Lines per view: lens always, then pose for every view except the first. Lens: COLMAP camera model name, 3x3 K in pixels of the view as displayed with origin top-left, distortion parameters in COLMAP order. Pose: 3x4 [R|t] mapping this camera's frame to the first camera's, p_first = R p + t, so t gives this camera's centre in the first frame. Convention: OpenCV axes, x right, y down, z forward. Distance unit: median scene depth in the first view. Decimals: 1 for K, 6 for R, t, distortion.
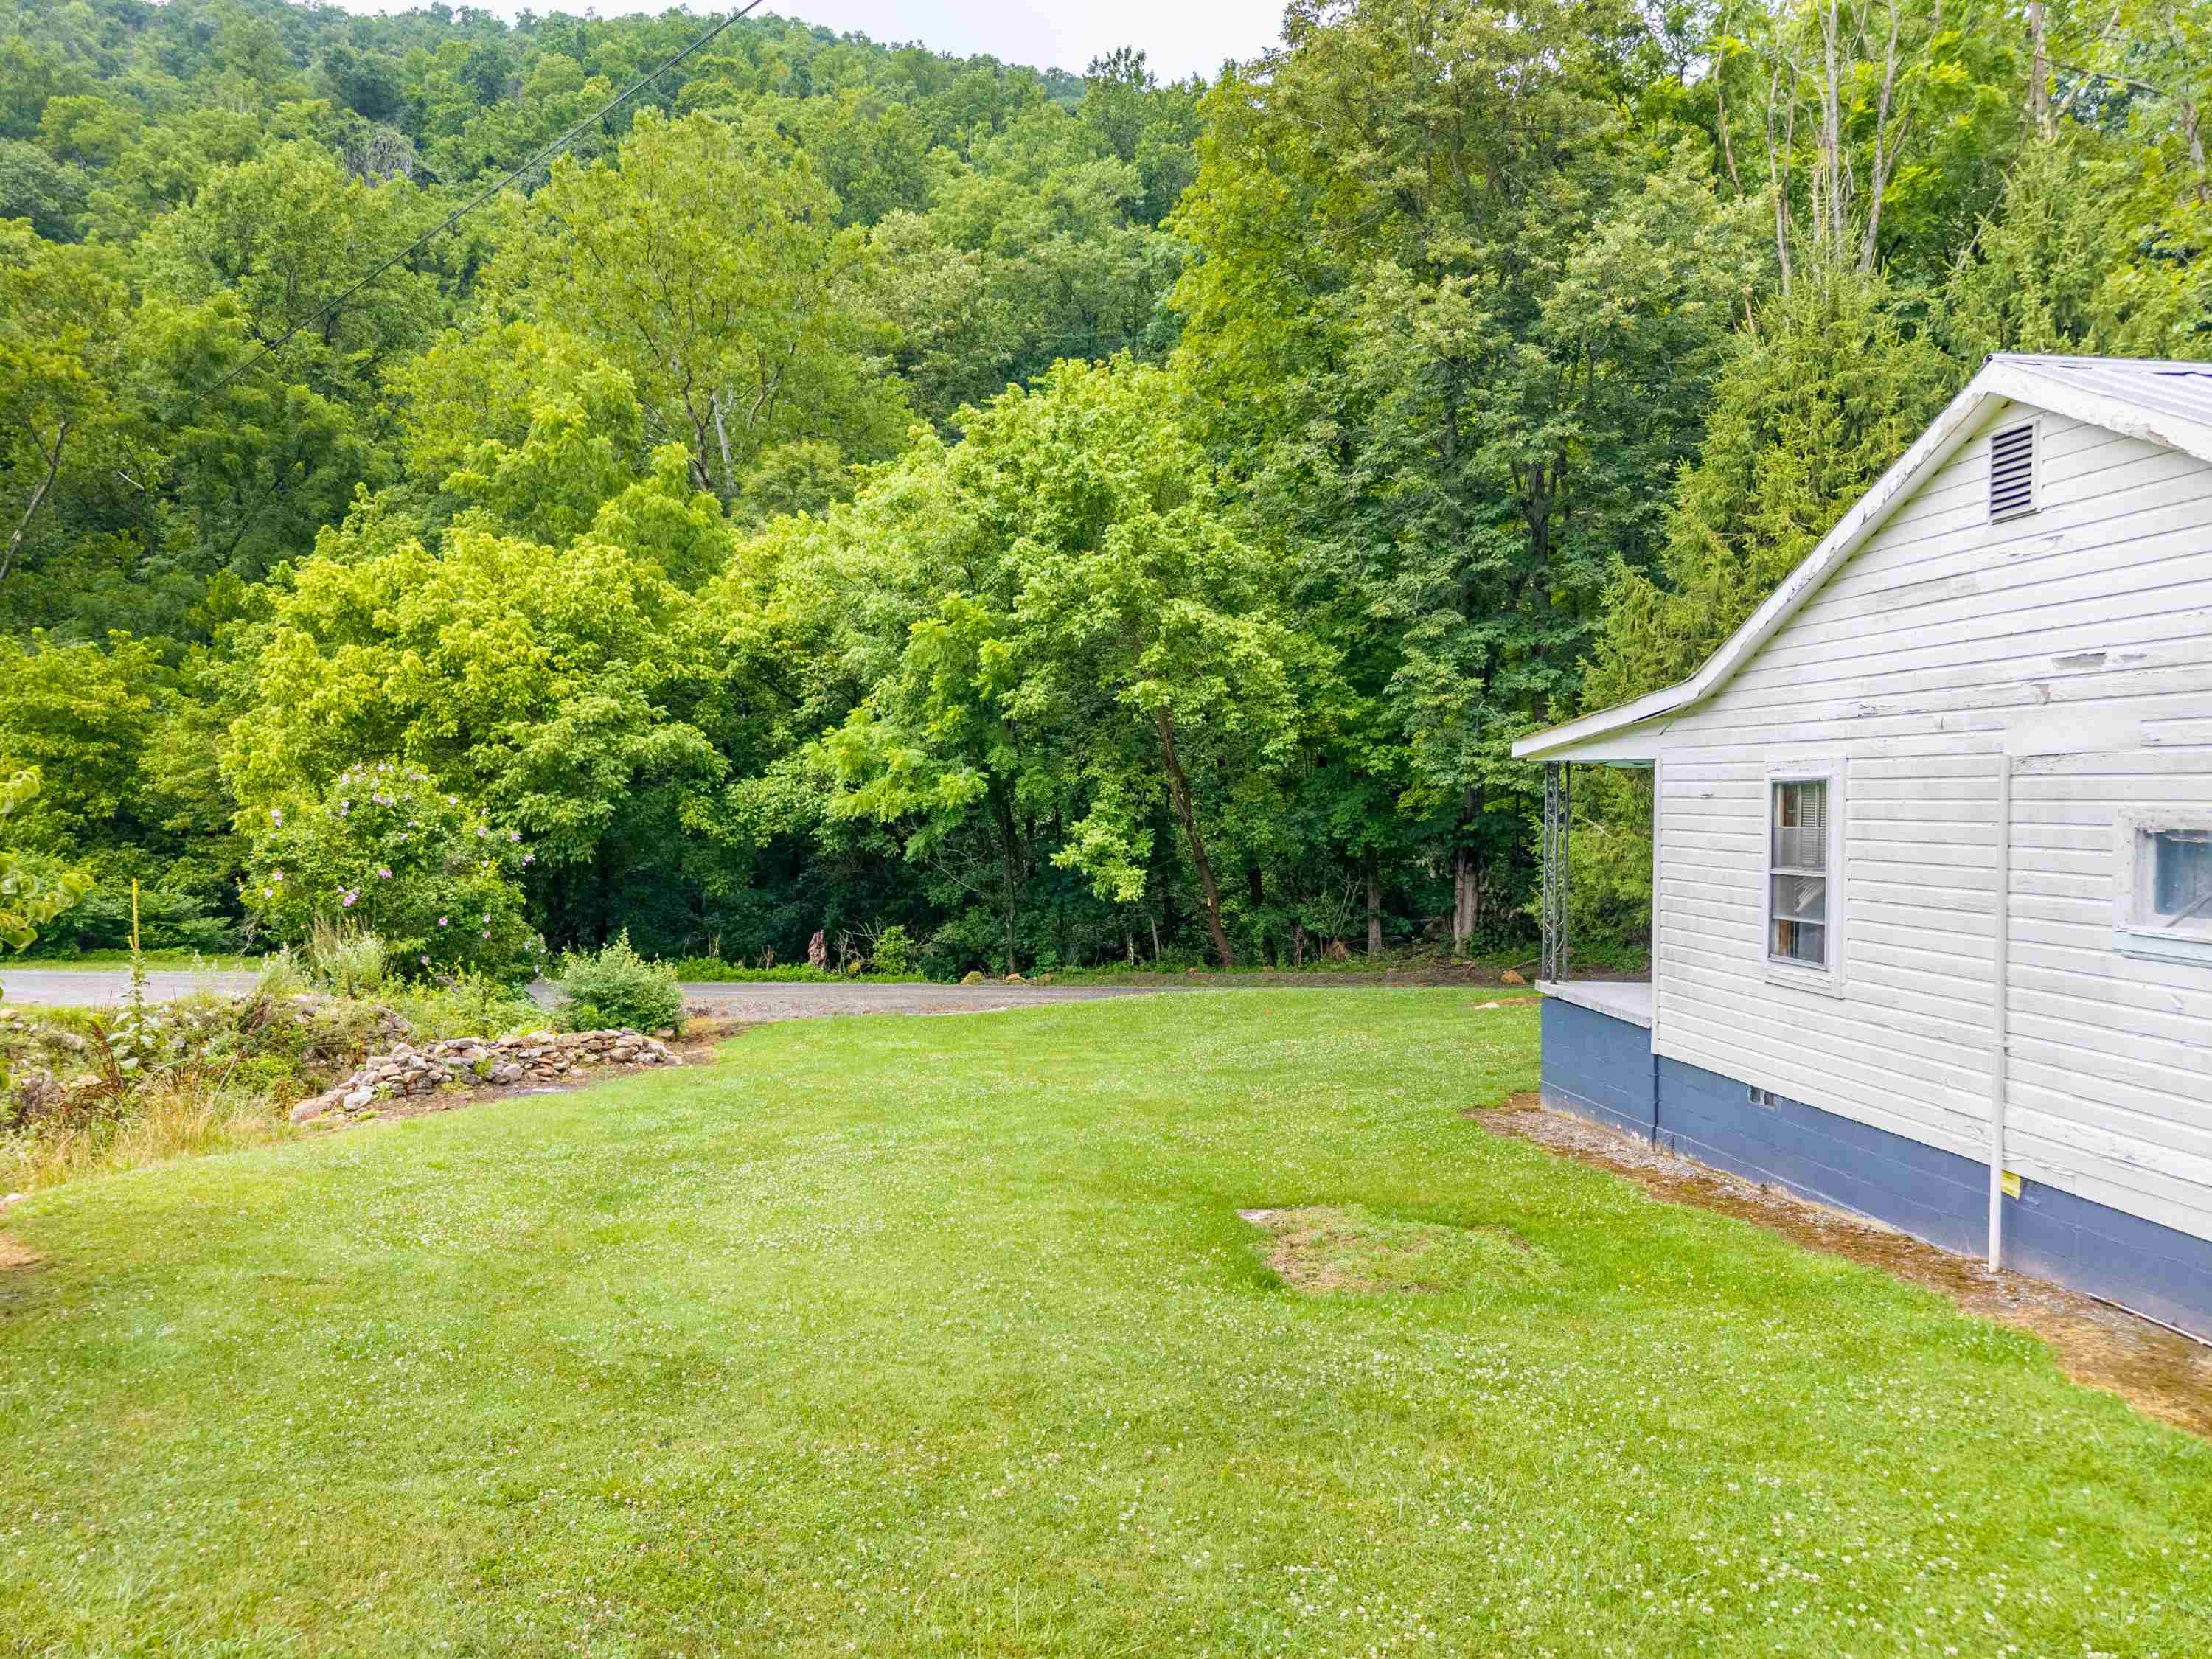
lens RADIAL K [[1471.4, 0, 1126.5], [0, 1471.4, 842.7], [0, 0, 1]] dist [0.027972, -0.027462]
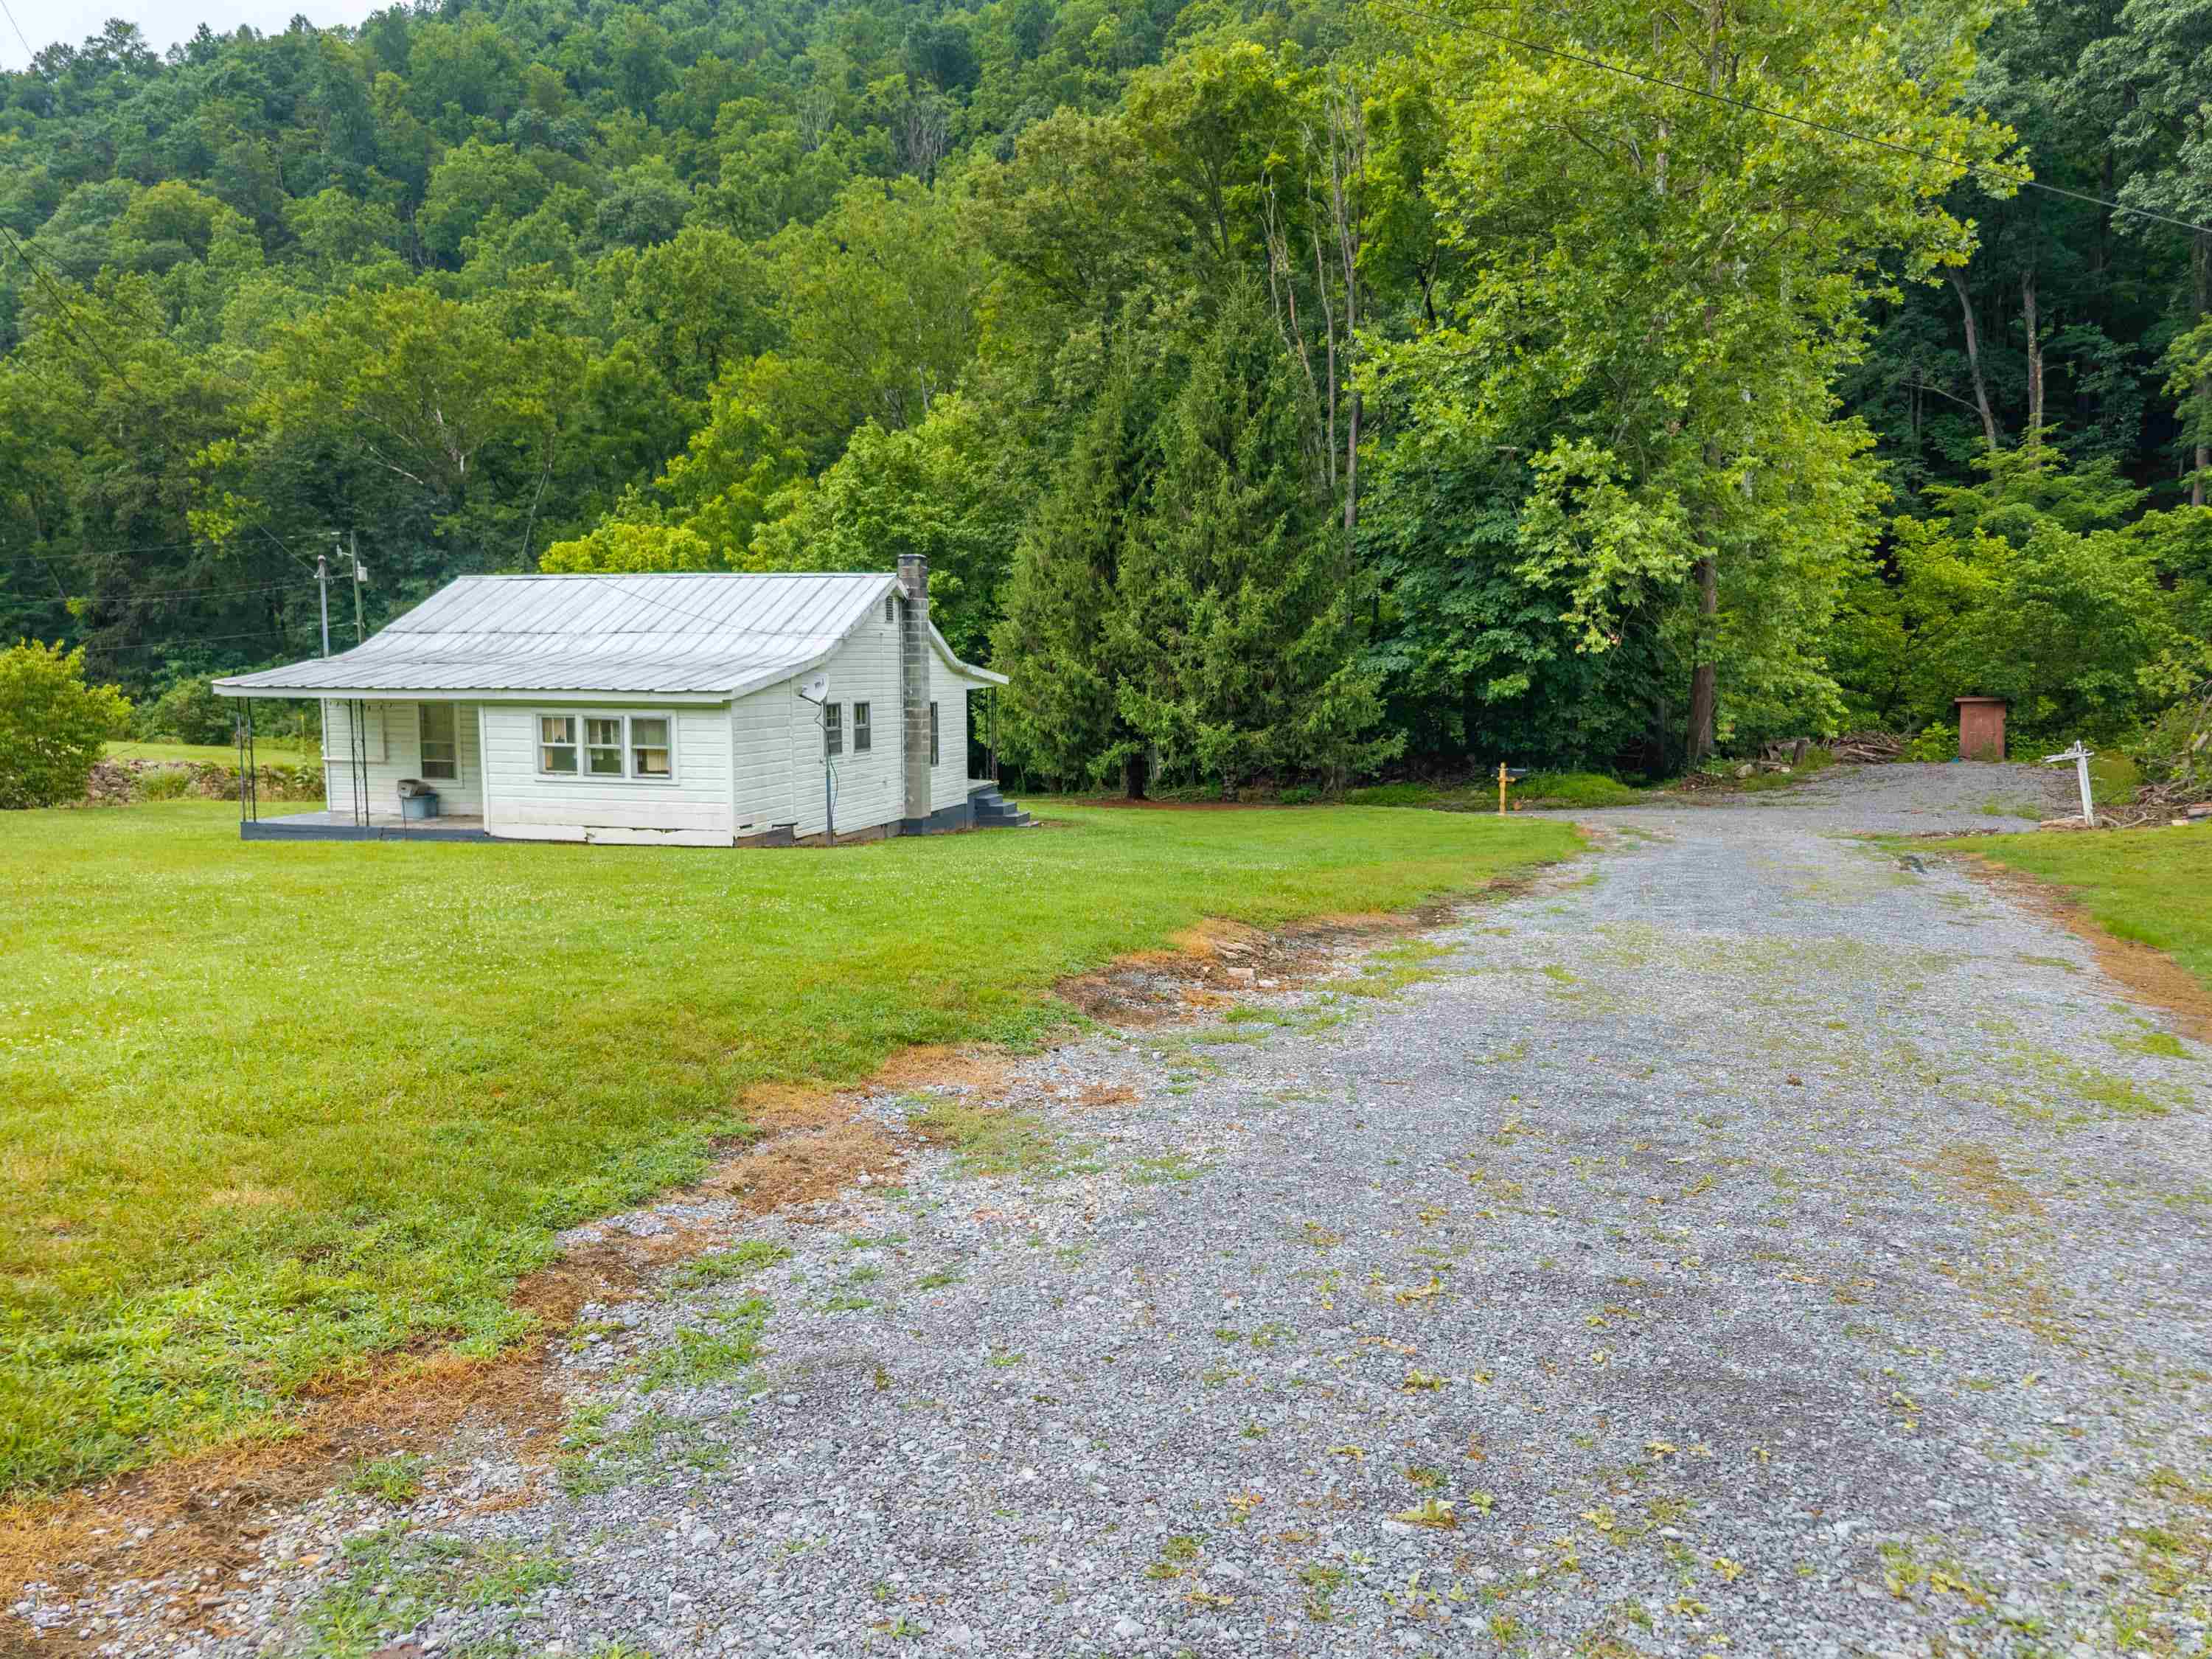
lens RADIAL K [[1489.2, 0, 1110.1], [0, 1489.2, 840.1], [0, 0, 1]] dist [0.010011, -0.004974]
pose [[0.907959, 0.057114, -0.415149, 0.941955], [-0.020075, 0.995460, 0.093045, -0.015719], [0.418579, -0.076147, 0.904983, -0.432983]]
